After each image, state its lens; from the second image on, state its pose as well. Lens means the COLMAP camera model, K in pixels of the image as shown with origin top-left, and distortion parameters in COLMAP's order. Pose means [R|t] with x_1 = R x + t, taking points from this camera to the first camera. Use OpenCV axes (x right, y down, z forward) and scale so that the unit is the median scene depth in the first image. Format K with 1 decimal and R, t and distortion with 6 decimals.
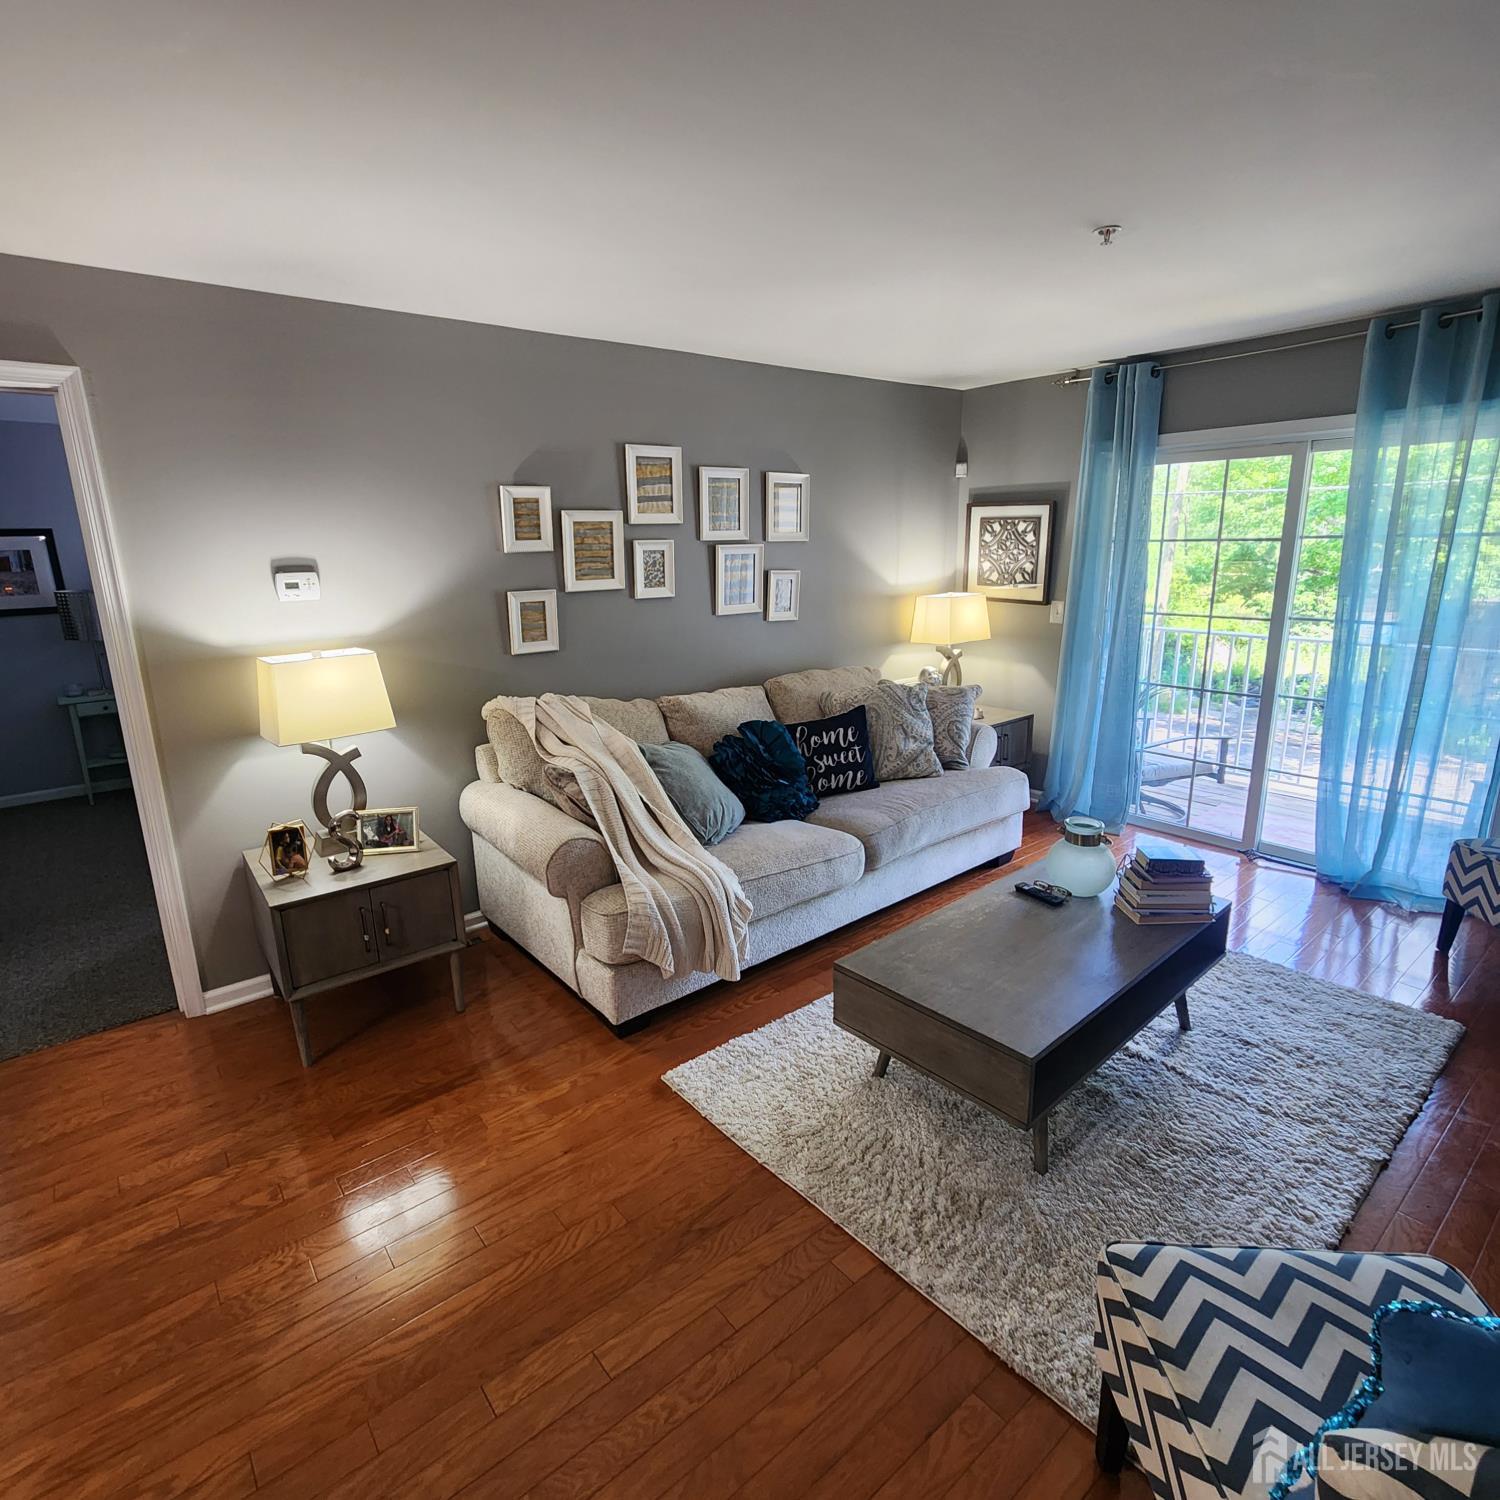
lens RADIAL K [[824.6, 0, 737.1], [0, 824.6, 745.3], [0, 0, 1]] dist [-0.006491, 0.000438]
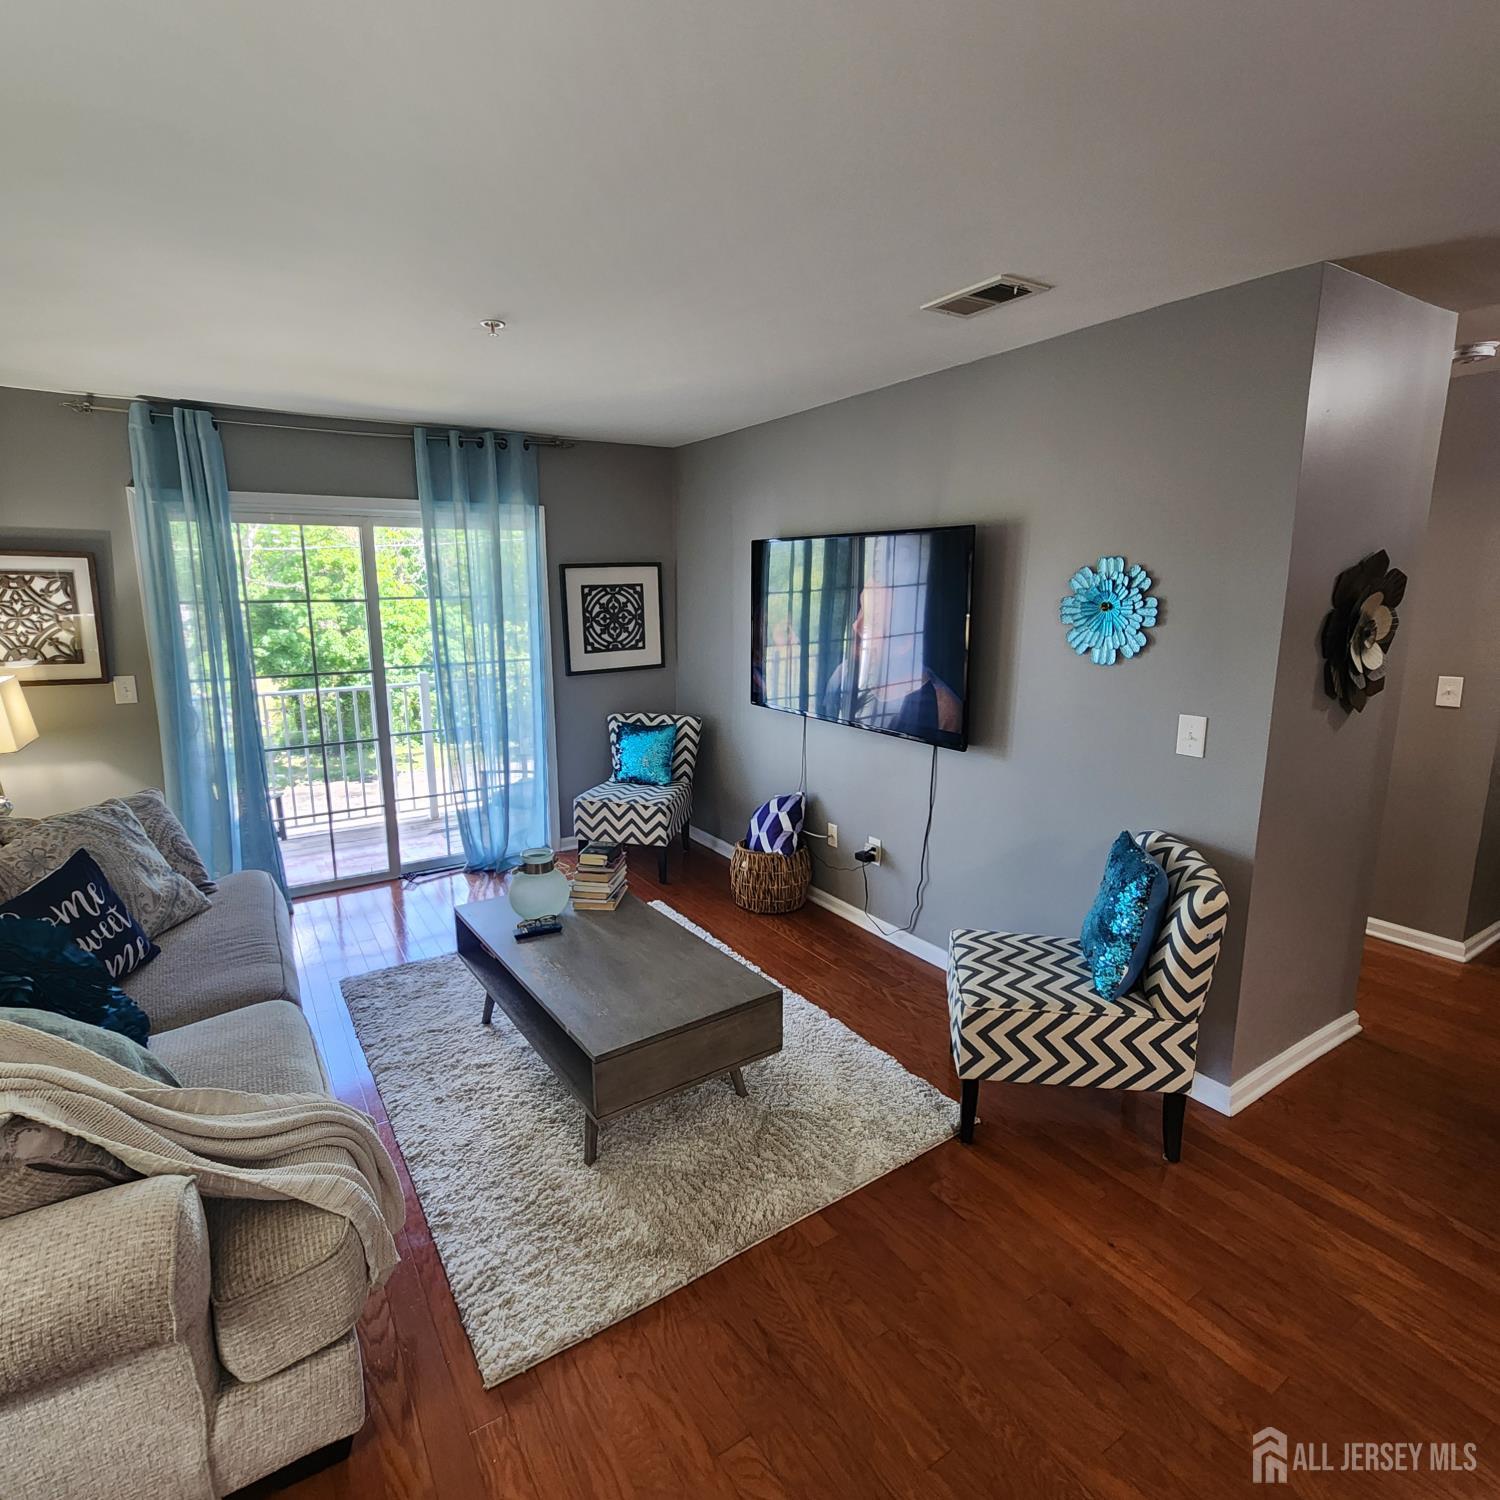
lens RADIAL K [[825.9, 0, 733.7], [0, 825.9, 739.8], [0, 0, 1]] dist [0.002705, -0.000231]
pose [[0.111083, -0.164700, 0.980069, -0.430657], [0.244719, 0.960339, 0.133648, -0.095594], [-0.963210, 0.224996, 0.146982, 0.395749]]
